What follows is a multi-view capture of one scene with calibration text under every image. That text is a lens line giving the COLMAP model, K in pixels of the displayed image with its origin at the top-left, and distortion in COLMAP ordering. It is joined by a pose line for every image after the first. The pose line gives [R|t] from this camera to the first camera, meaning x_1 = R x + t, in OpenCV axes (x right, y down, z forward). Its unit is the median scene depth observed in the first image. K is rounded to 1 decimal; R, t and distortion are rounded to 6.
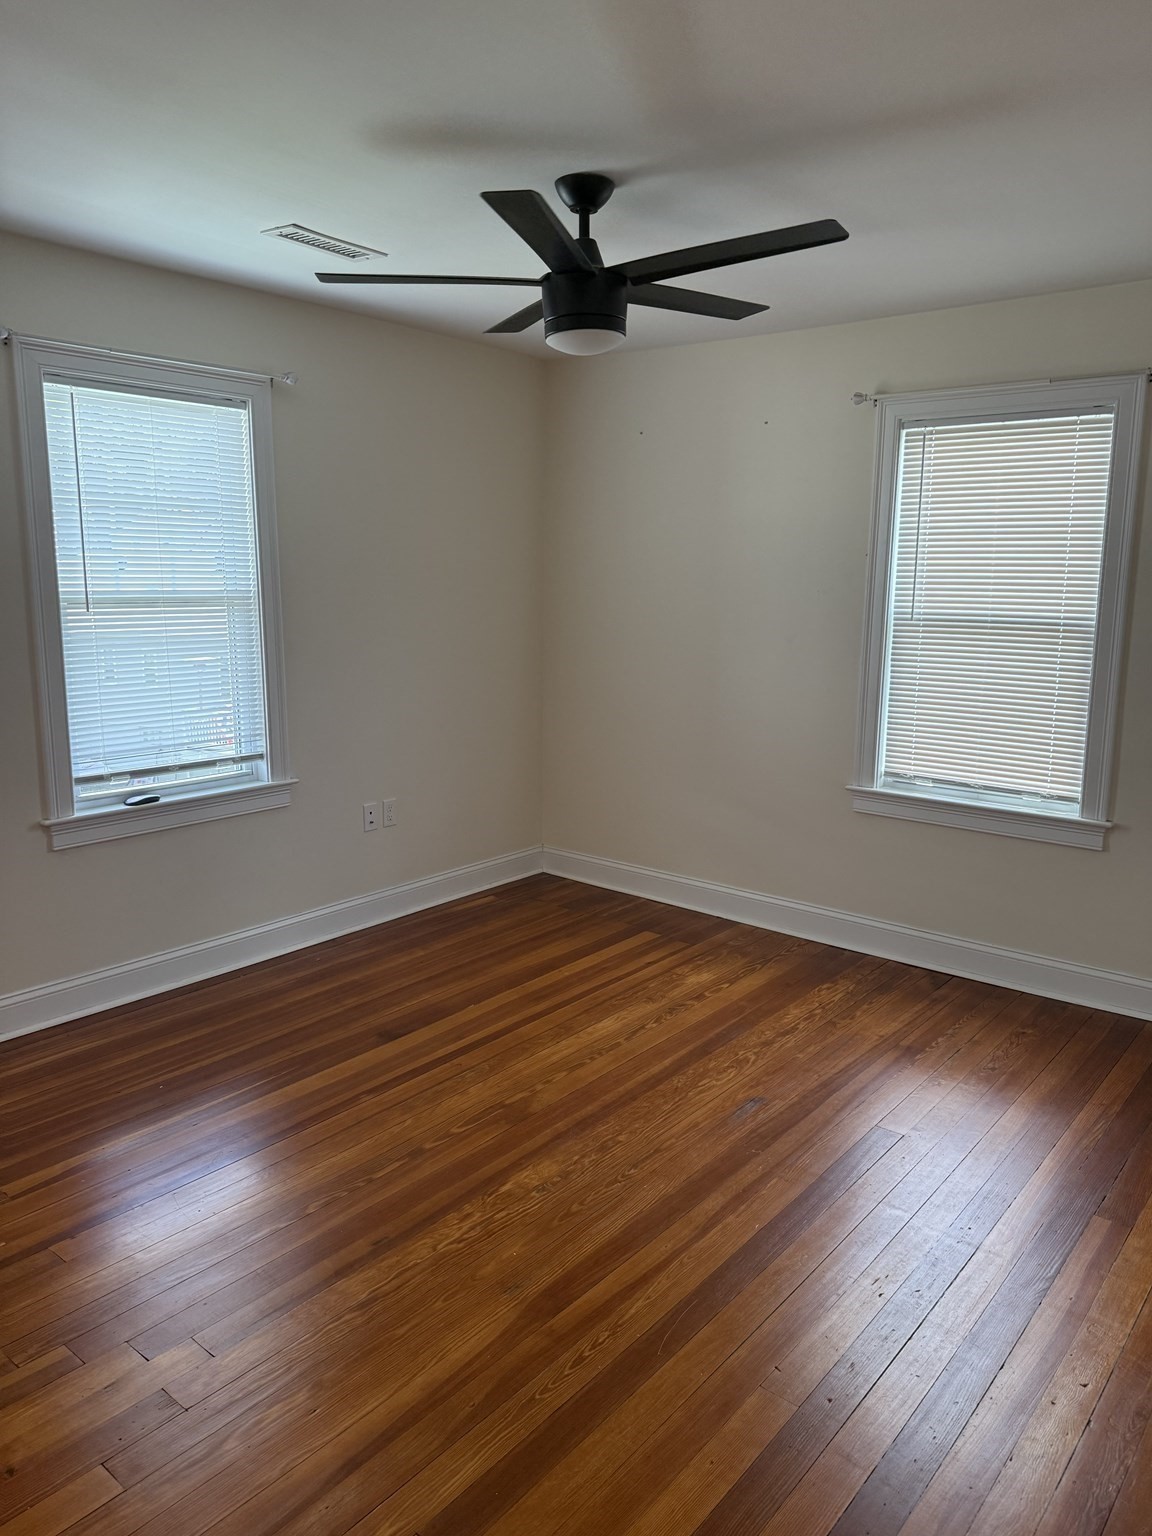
lens RADIAL K [[1075.7, 0, 564.0], [0, 1075.7, 761.8], [0, 0, 1]] dist [0.046238, -0.039465]
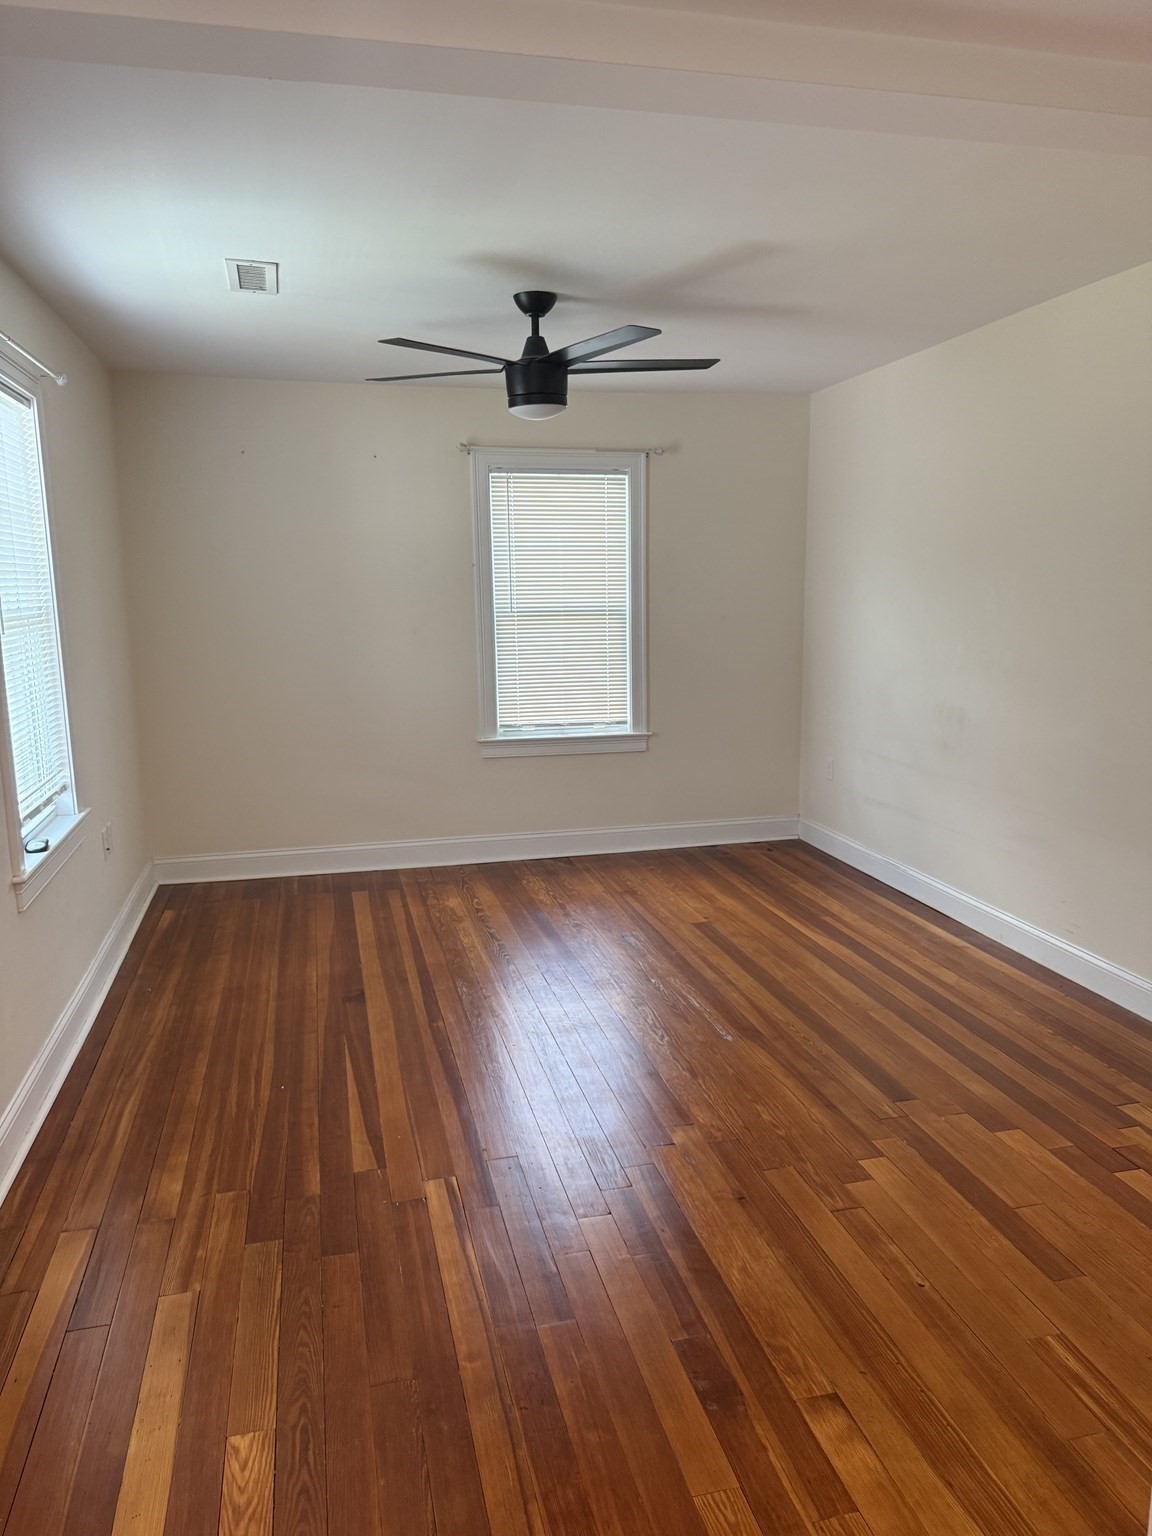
lens RADIAL K [[1075.7, 0, 548.7], [0, 1075.7, 772.4], [0, 0, 1]] dist [0.046238, -0.039465]
pose [[0.610220, -0.153709, 0.777178, -0.776715], [0.159930, 0.984701, 0.069179, -0.017064], [-0.775921, 0.082080, 0.625467, 0.121375]]
